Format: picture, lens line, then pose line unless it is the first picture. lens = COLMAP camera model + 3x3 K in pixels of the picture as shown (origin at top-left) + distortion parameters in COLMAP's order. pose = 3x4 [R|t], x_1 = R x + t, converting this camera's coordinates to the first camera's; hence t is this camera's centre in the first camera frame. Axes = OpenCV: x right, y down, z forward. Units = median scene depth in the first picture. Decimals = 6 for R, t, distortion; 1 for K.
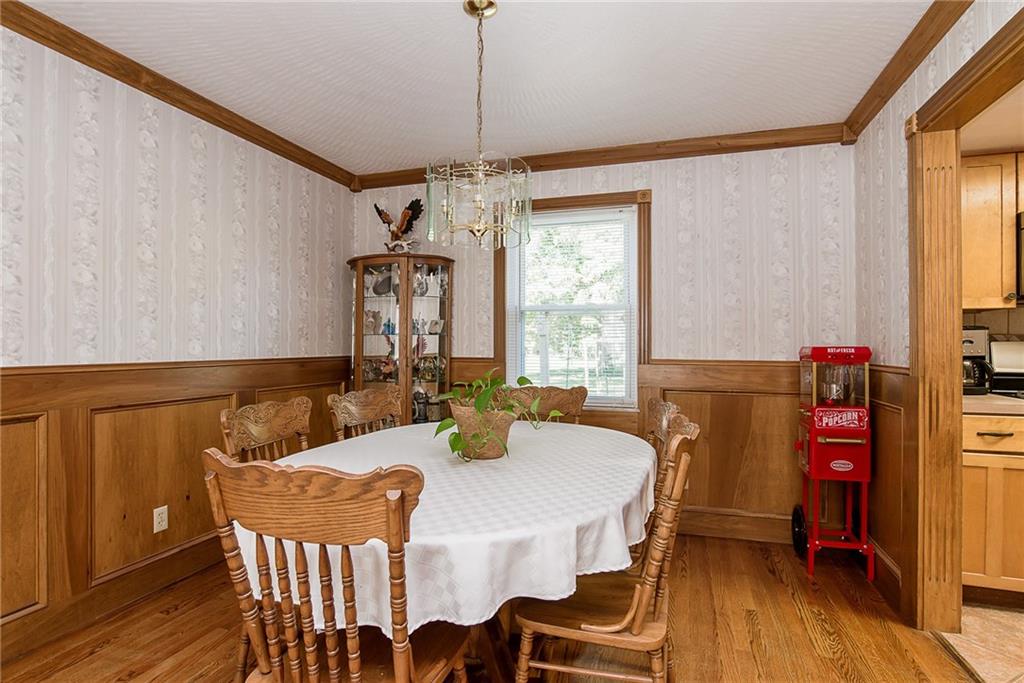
lens RADIAL K [[525.2, 0, 510.8], [0, 525.2, 341.4], [0, 0, 1]] dist [-0.024775, 0.002103]
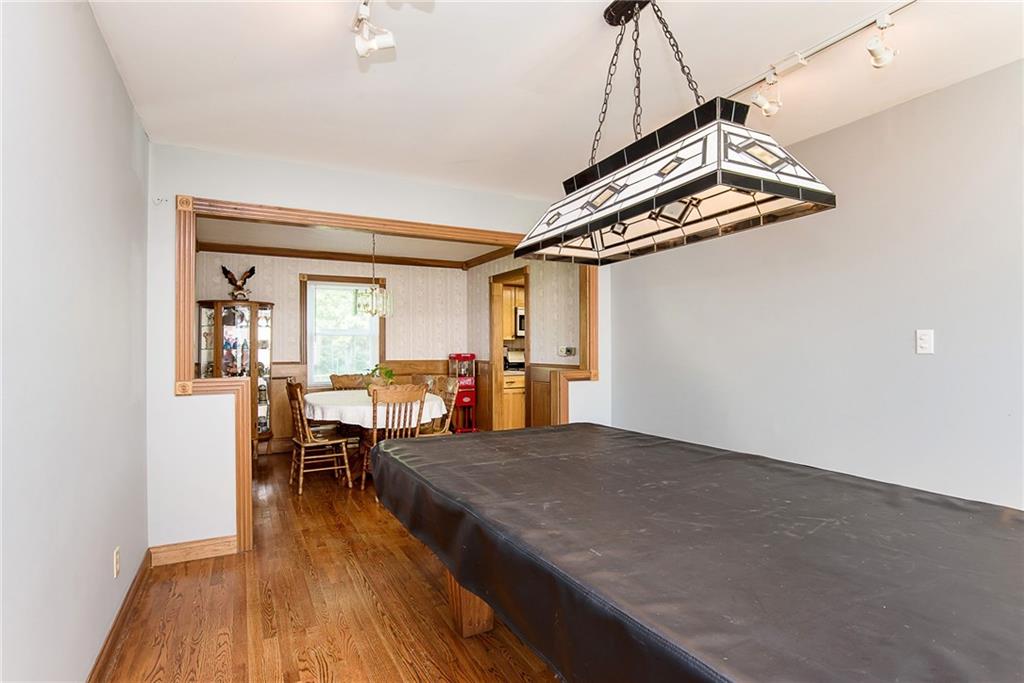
lens RADIAL K [[525.2, 0, 514.7], [0, 525.2, 346.9], [0, 0, 1]] dist [-0.024775, 0.002103]
pose [[0.698746, -0.002766, 0.715365, -1.067220], [-0.000983, 0.999988, 0.004827, -0.037616], [-0.715369, -0.004076, 0.698735, -1.003482]]
